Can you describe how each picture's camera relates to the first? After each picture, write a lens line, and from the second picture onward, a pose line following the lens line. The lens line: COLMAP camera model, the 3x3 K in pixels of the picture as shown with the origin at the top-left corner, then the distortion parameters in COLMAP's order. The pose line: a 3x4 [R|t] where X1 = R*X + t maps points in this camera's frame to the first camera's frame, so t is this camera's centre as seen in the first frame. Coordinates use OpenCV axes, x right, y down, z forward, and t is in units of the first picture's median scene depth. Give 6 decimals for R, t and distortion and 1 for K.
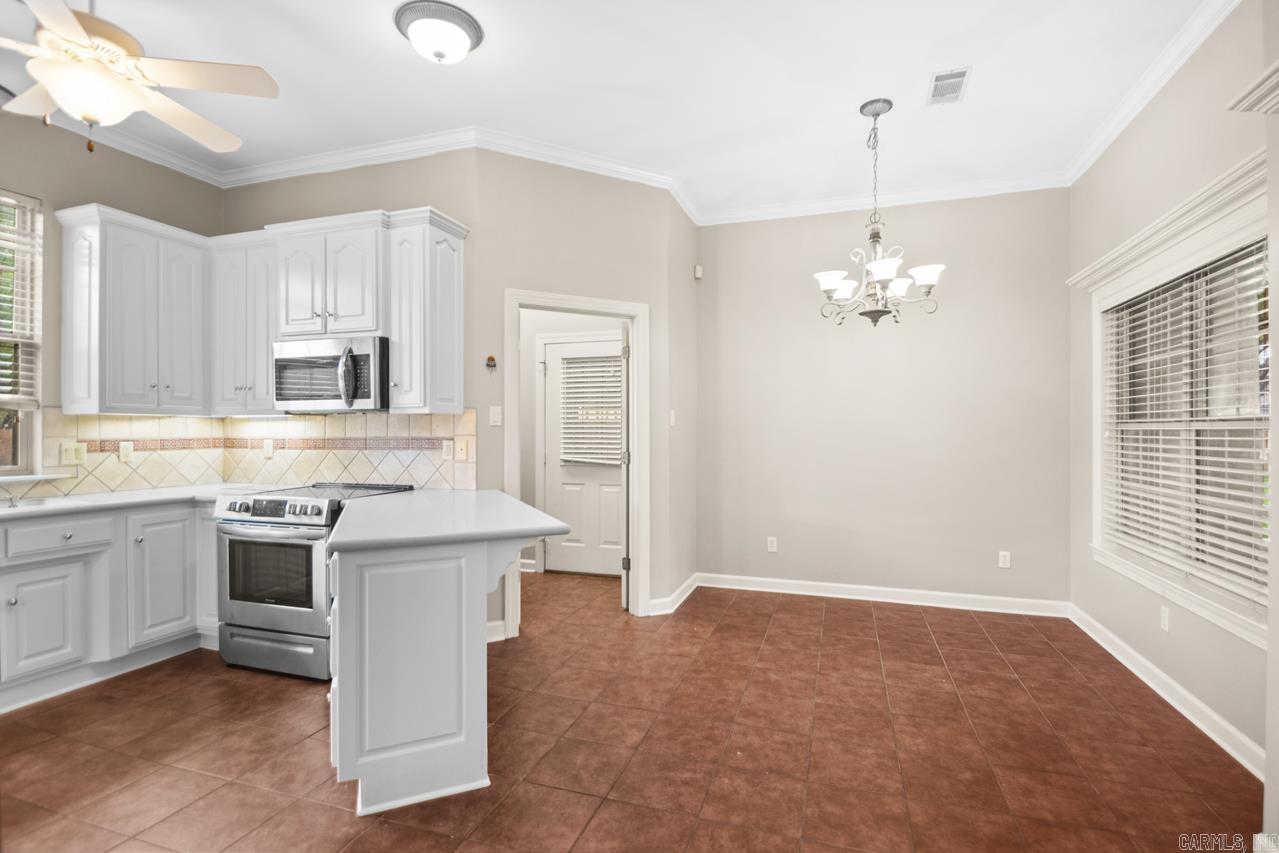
lens RADIAL K [[597.1, 0, 652.8], [0, 597.1, 432.5], [0, 0, 1]] dist [0.020451, -0.020666]
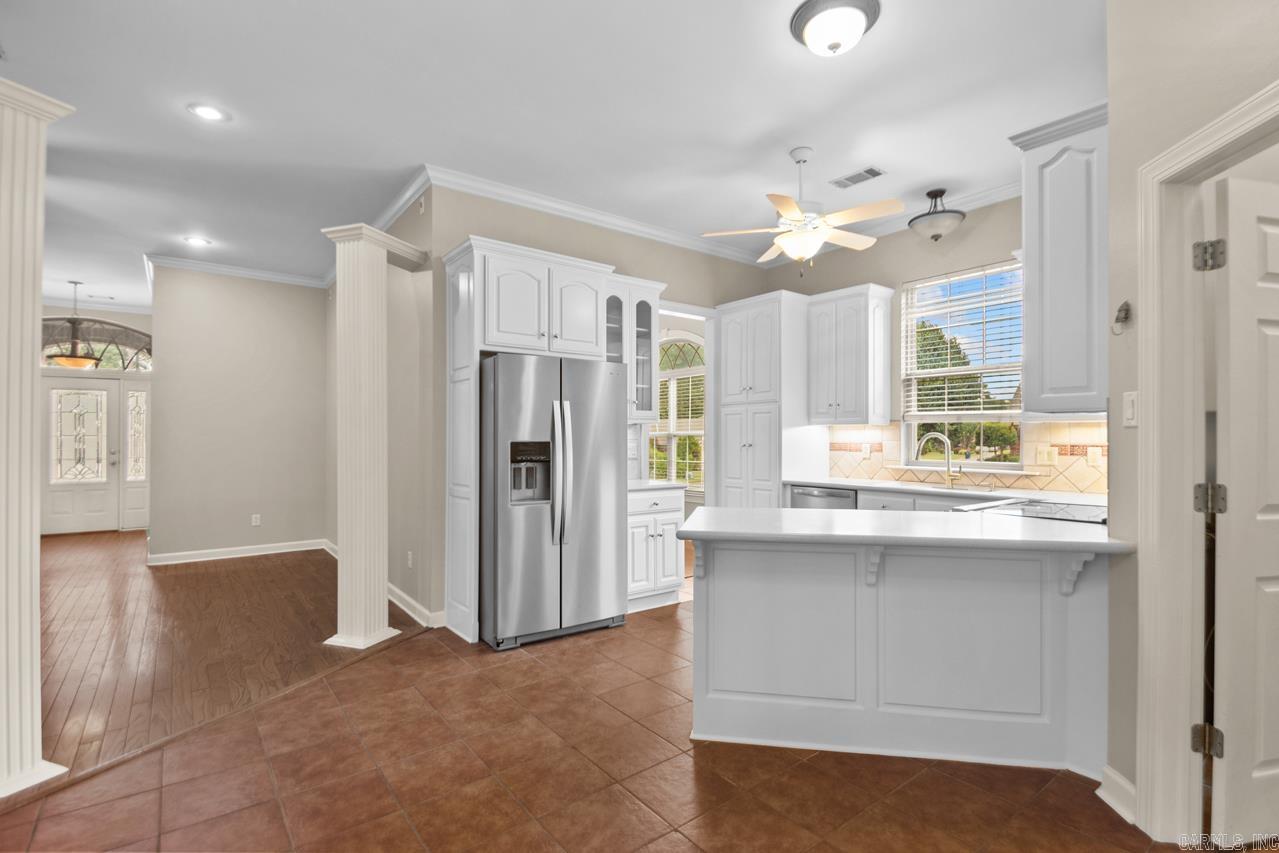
lens RADIAL K [[595.4, 0, 651.1], [0, 595.4, 434.8], [0, 0, 1]] dist [0.020750, -0.027160]
pose [[-0.559451, -0.003855, -0.828855, 0.444063], [-0.004781, 0.999988, -0.001424, -0.000967], [0.828850, 0.003166, -0.559462, 0.955016]]
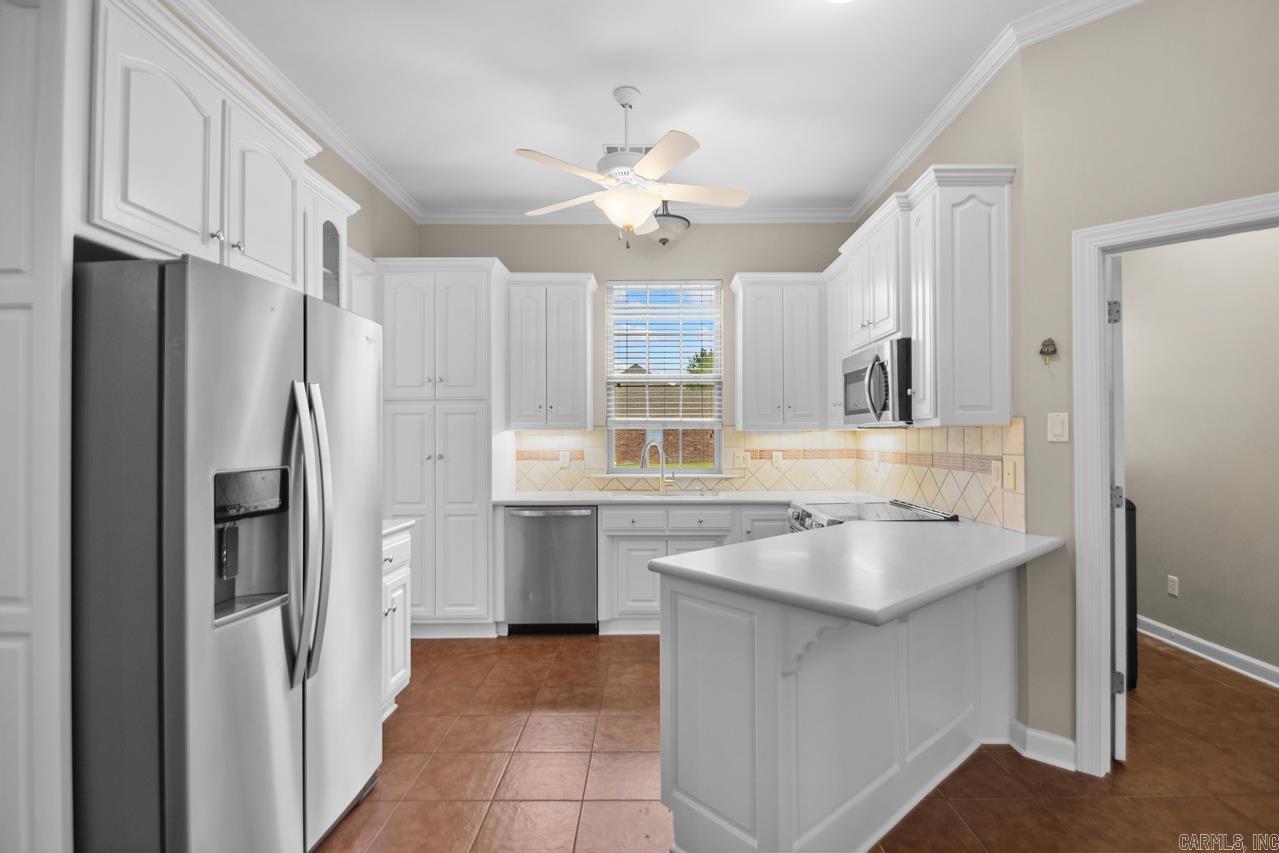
lens RADIAL K [[592.5, 0, 649.2], [0, 592.5, 427.8], [0, 0, 1]] dist [0.007300, -0.010795]
pose [[0.299810, -0.013010, -0.953910, 0.235621], [-0.001669, 0.999898, -0.014162, -0.016740], [0.953997, 0.005838, 0.299758, 0.373163]]
